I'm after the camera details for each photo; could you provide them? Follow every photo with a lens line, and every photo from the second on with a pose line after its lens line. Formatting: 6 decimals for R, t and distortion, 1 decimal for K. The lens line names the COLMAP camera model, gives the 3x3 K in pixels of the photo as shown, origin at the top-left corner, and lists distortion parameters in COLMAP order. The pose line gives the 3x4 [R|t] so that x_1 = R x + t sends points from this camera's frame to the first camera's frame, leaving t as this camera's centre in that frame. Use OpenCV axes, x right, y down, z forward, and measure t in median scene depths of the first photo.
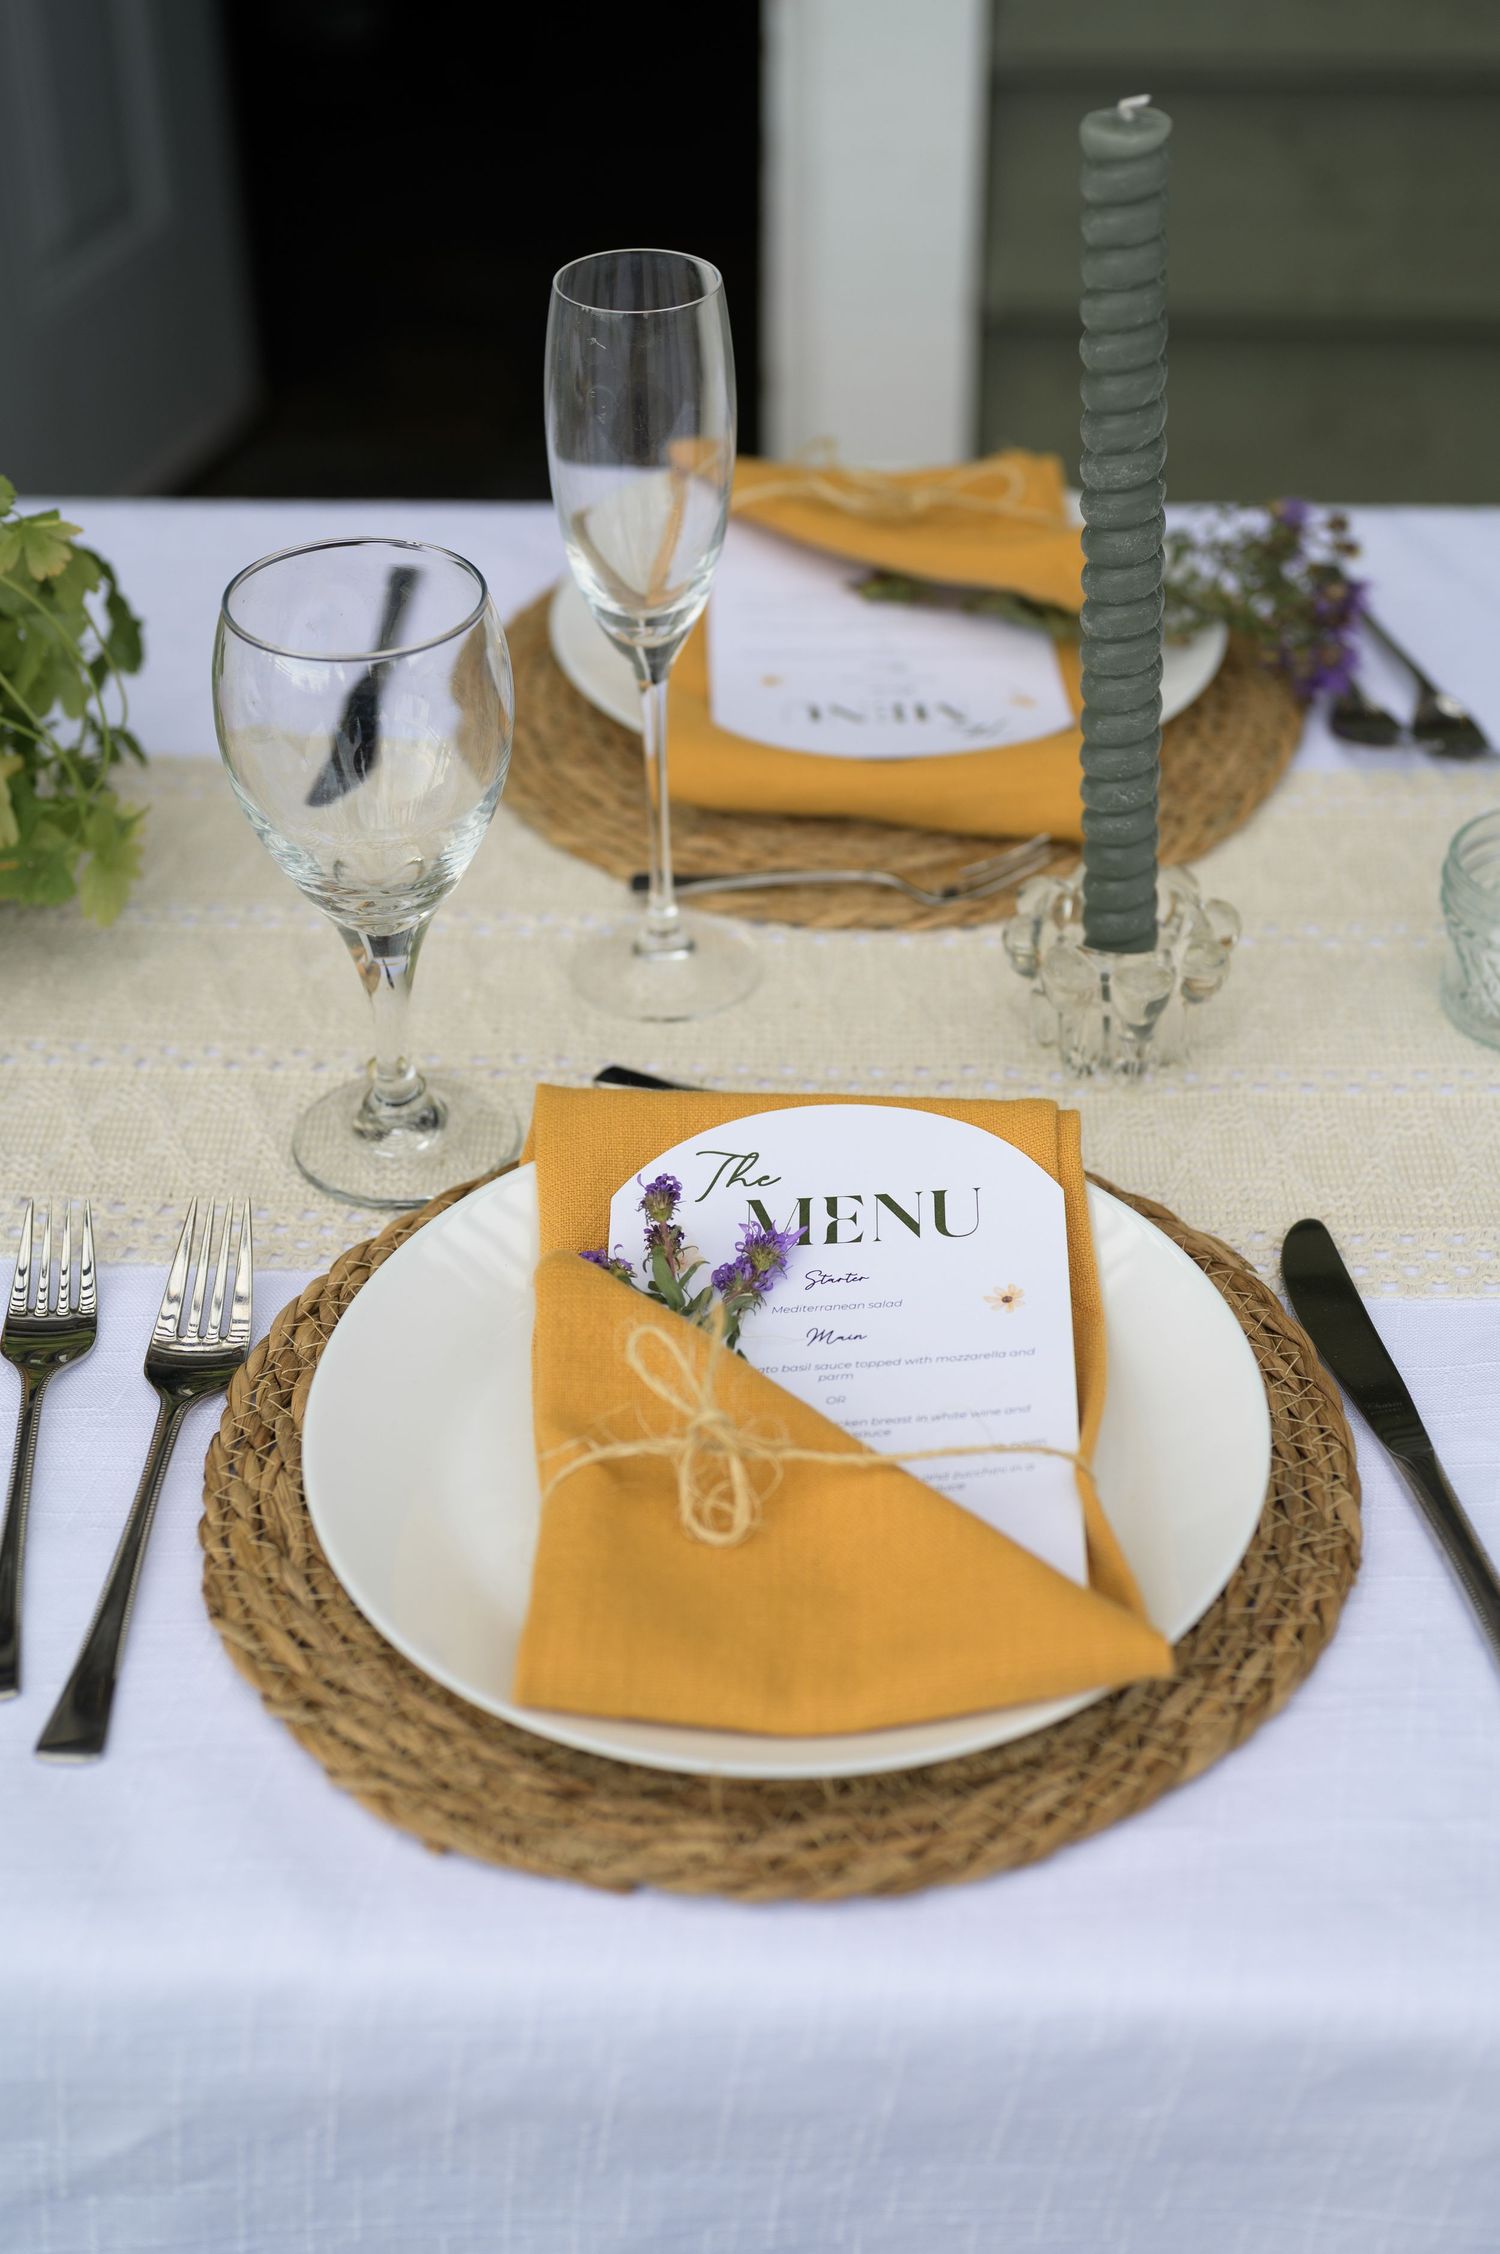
lens RADIAL K [[3224.8, 0, 752.9], [0, 3224.8, 1140.6], [0, 0, 1]] dist [-0.012139, 0.039535]
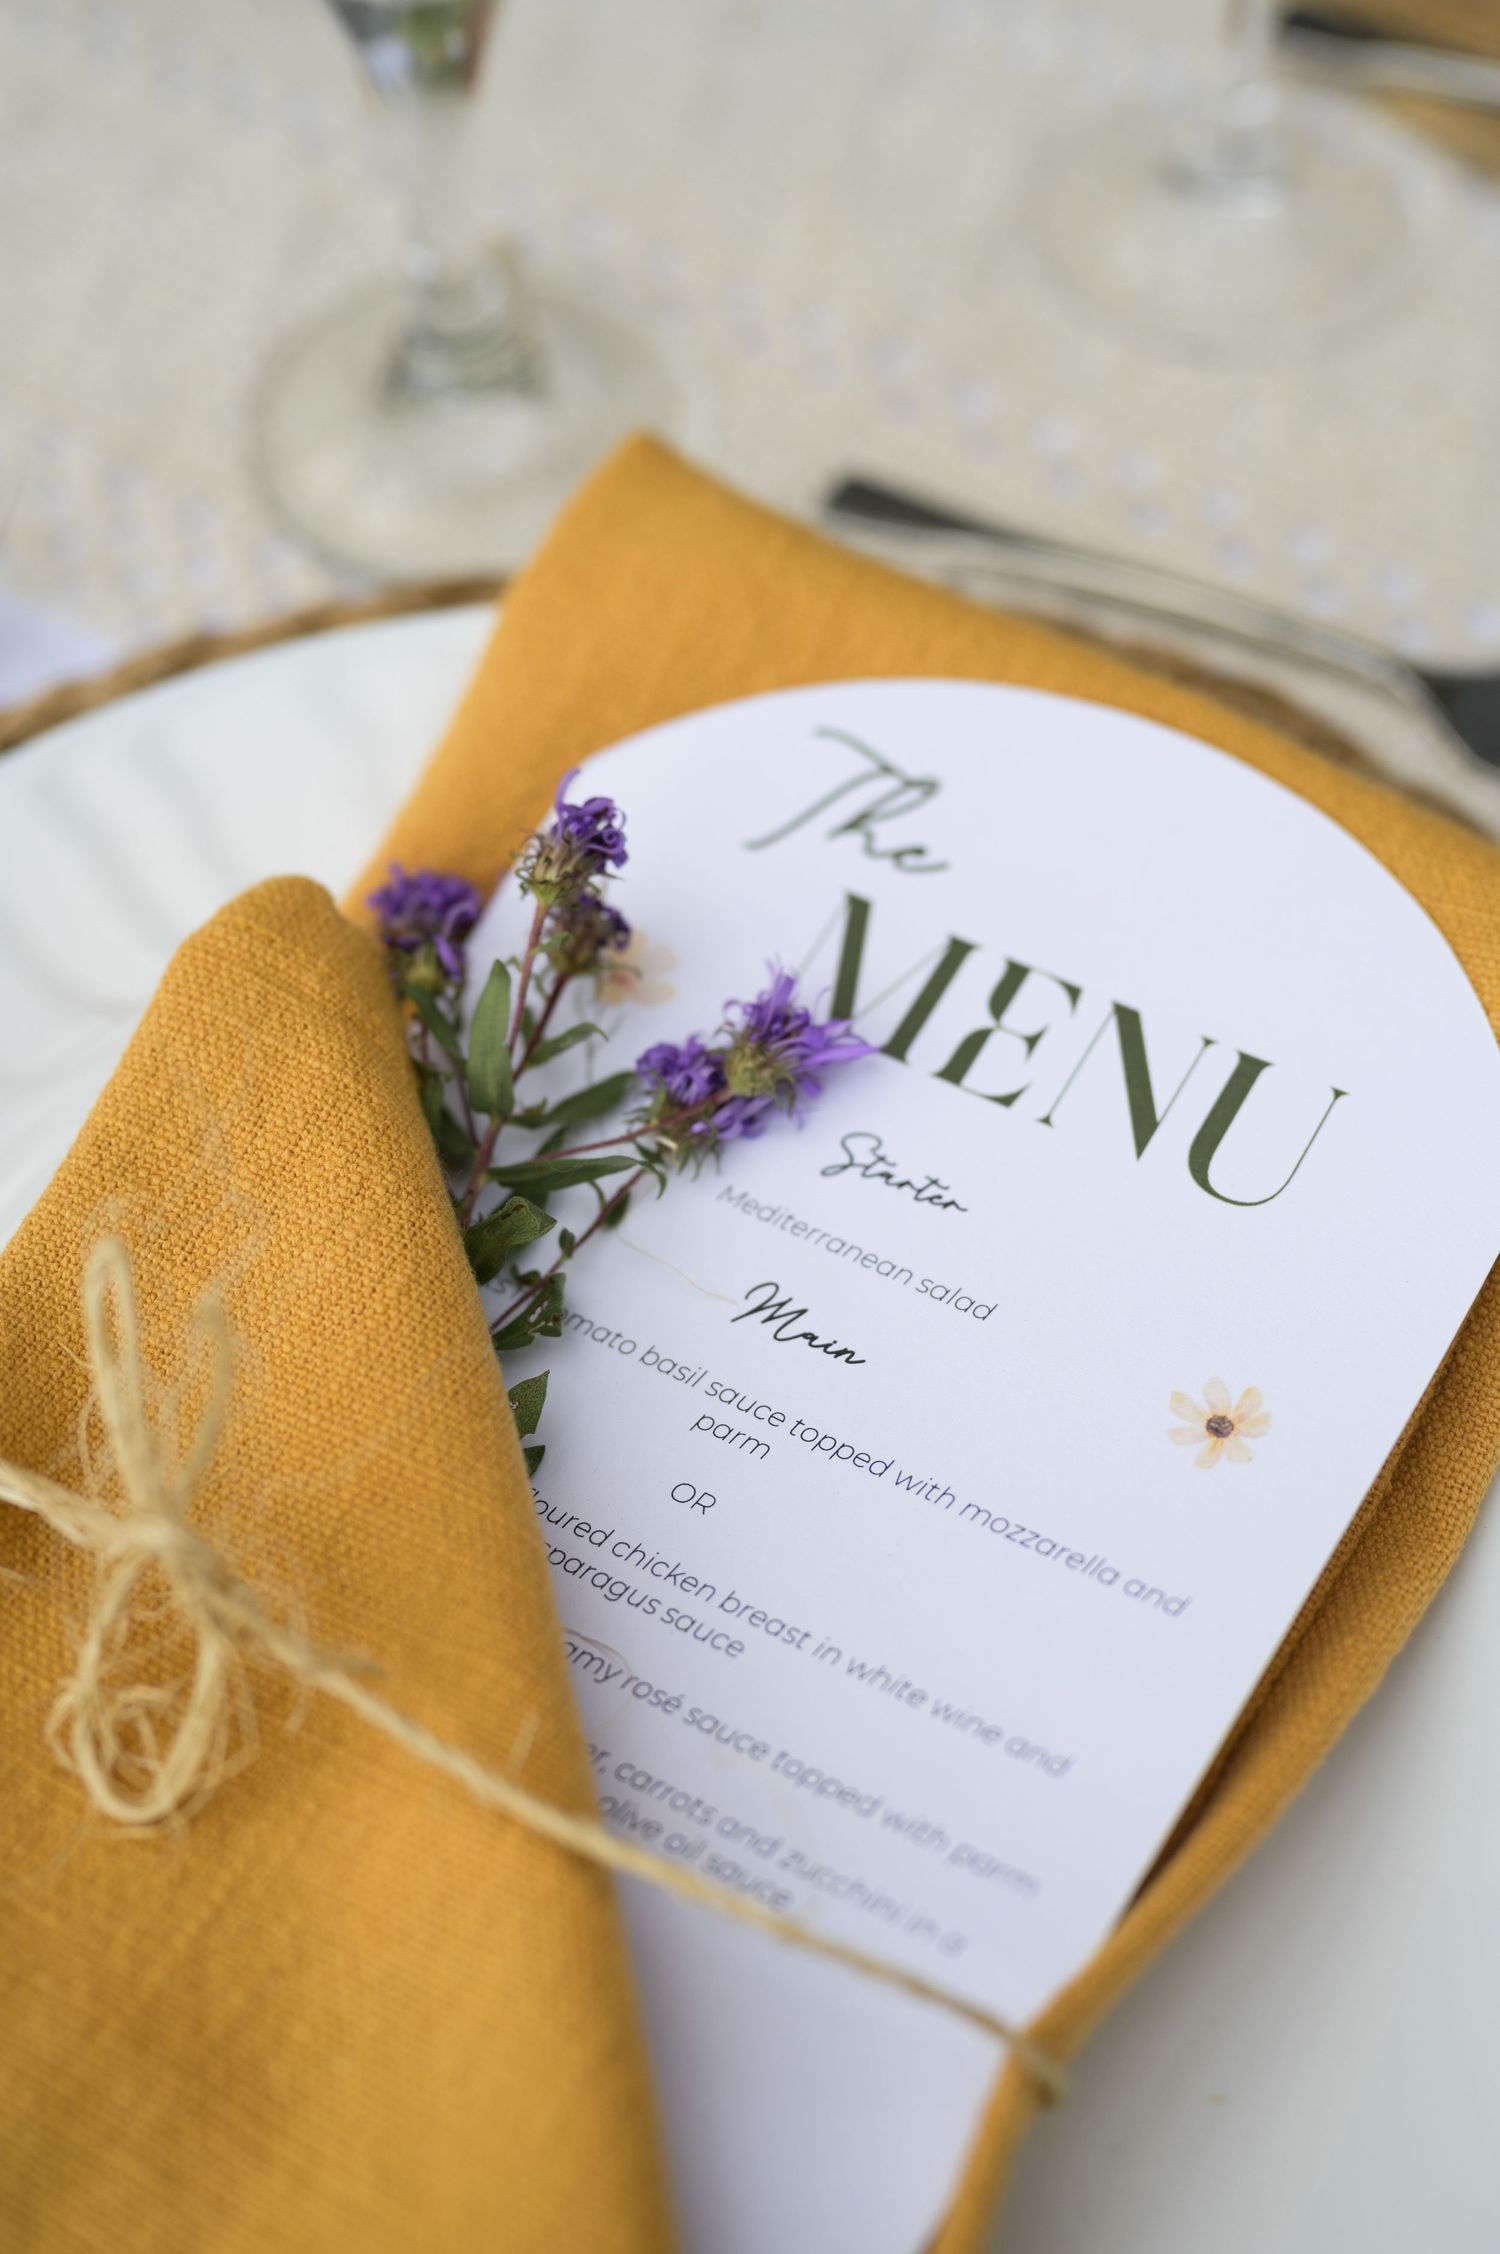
lens RADIAL K [[3224.8, 0, 752.9], [0, 3224.8, 1140.6], [0, 0, 1]] dist [-0.012139, 0.039535]
pose [[0.861439, 0.408201, -0.302149, 0.130671], [-0.285112, 0.881054, 0.377432, -0.110280], [0.420278, -0.238988, 0.875358, 0.624319]]
